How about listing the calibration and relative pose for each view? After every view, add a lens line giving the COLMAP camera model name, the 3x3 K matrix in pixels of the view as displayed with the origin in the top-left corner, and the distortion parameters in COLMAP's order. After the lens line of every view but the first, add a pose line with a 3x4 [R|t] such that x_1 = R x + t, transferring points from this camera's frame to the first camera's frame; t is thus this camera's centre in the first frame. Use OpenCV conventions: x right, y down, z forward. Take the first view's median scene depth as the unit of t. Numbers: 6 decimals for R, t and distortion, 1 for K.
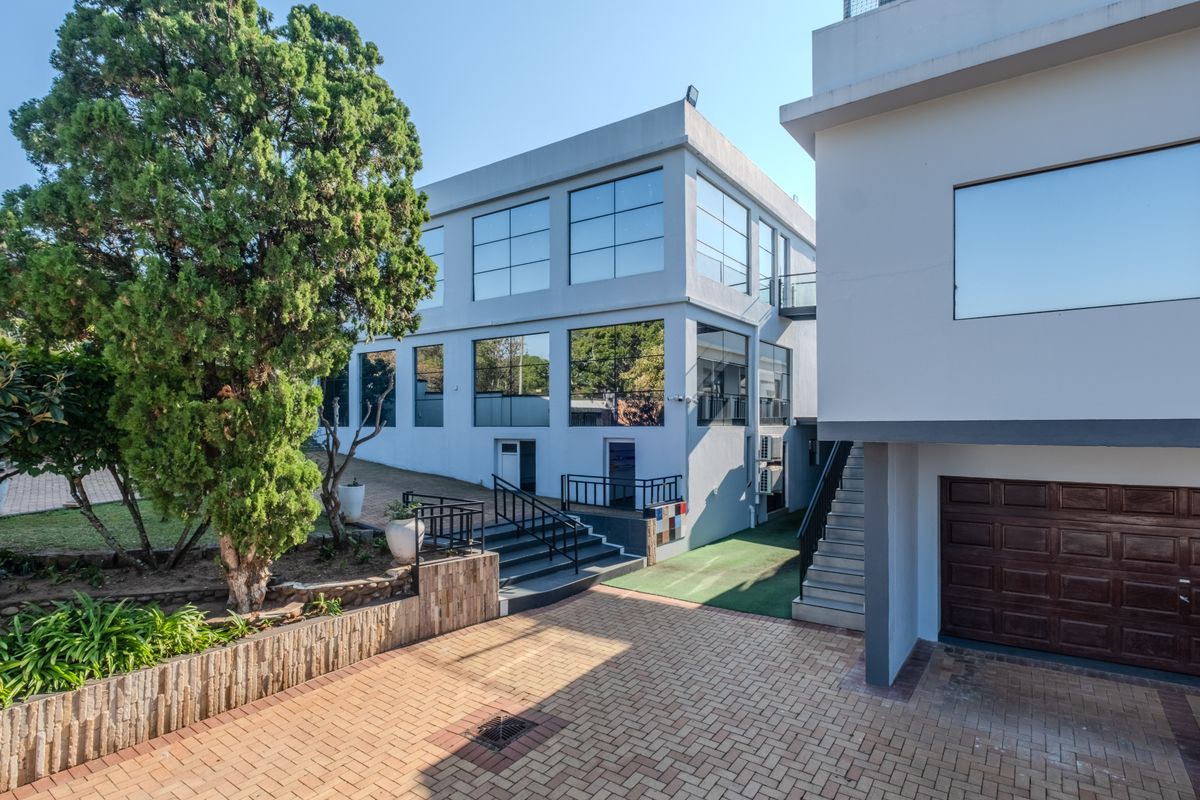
lens RADIAL K [[590.9, 0, 641.8], [0, 590.9, 417.3], [0, 0, 1]] dist [0.002631, -0.006069]
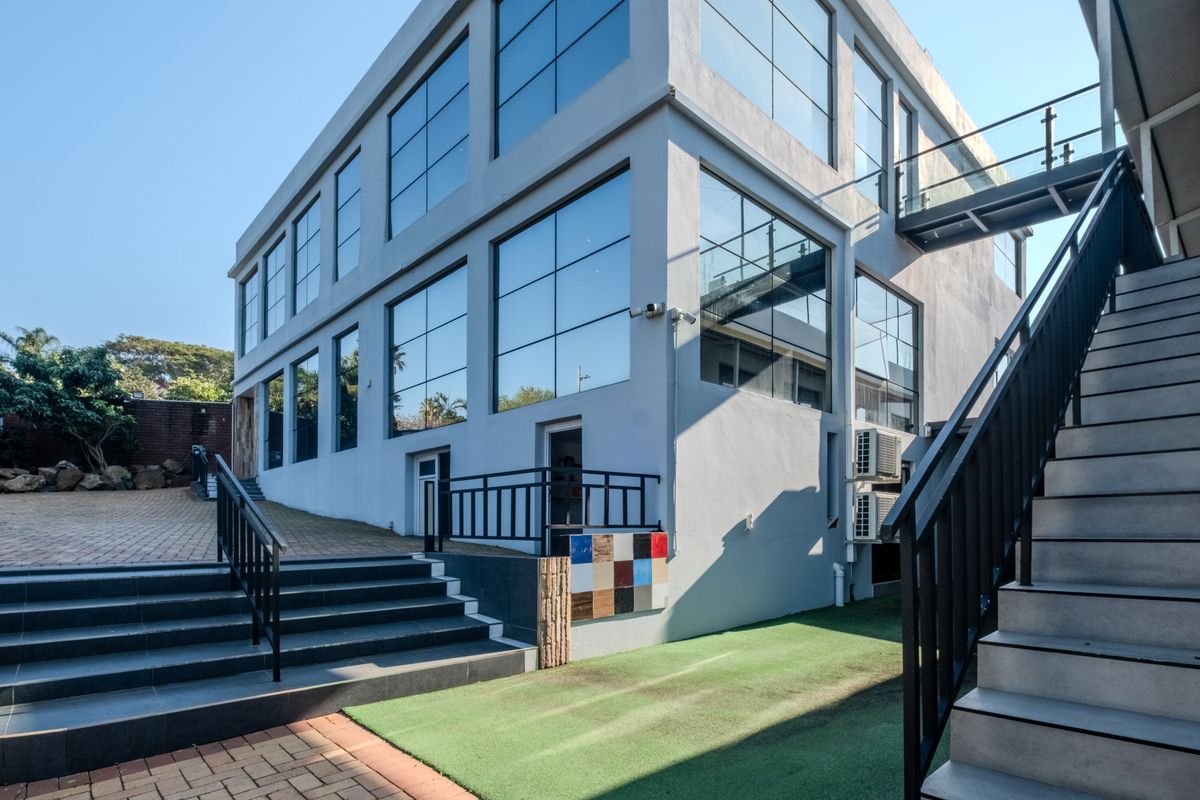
lens RADIAL K [[601.0, 0, 653.4], [0, 601.0, 516.7], [0, 0, 1]] dist [0.013297, -0.000278]
pose [[0.982379, -0.005699, -0.186813, 0.269551], [0.005001, 0.999979, -0.004207, 0.234685], [0.186833, 0.003199, 0.982387, 0.955785]]
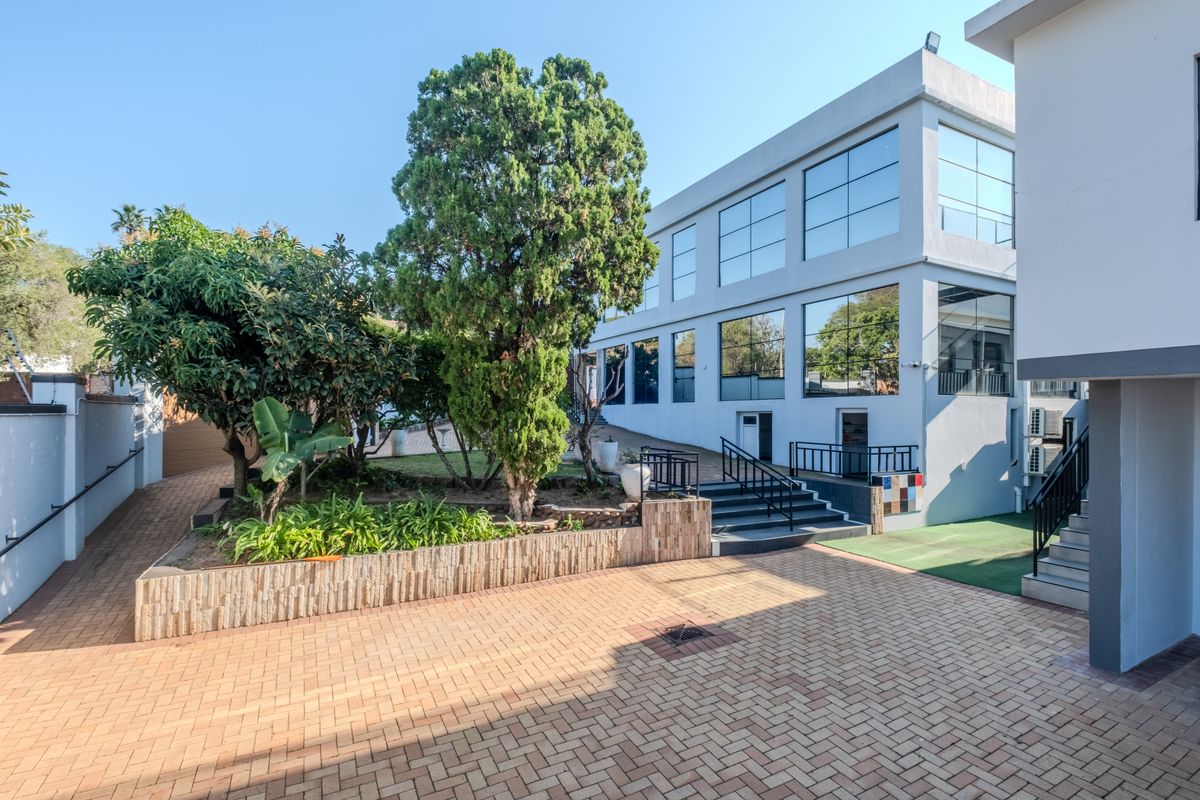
lens RADIAL K [[570.6, 0, 640.7], [0, 570.6, 407.9], [0, 0, 1]] dist [0.001312, -0.000997]
pose [[0.890310, -0.000653, -0.455354, 0.158550], [-0.000520, 0.999997, -0.002449, 0.071617], [0.455354, 0.002417, 0.890307, -0.028218]]
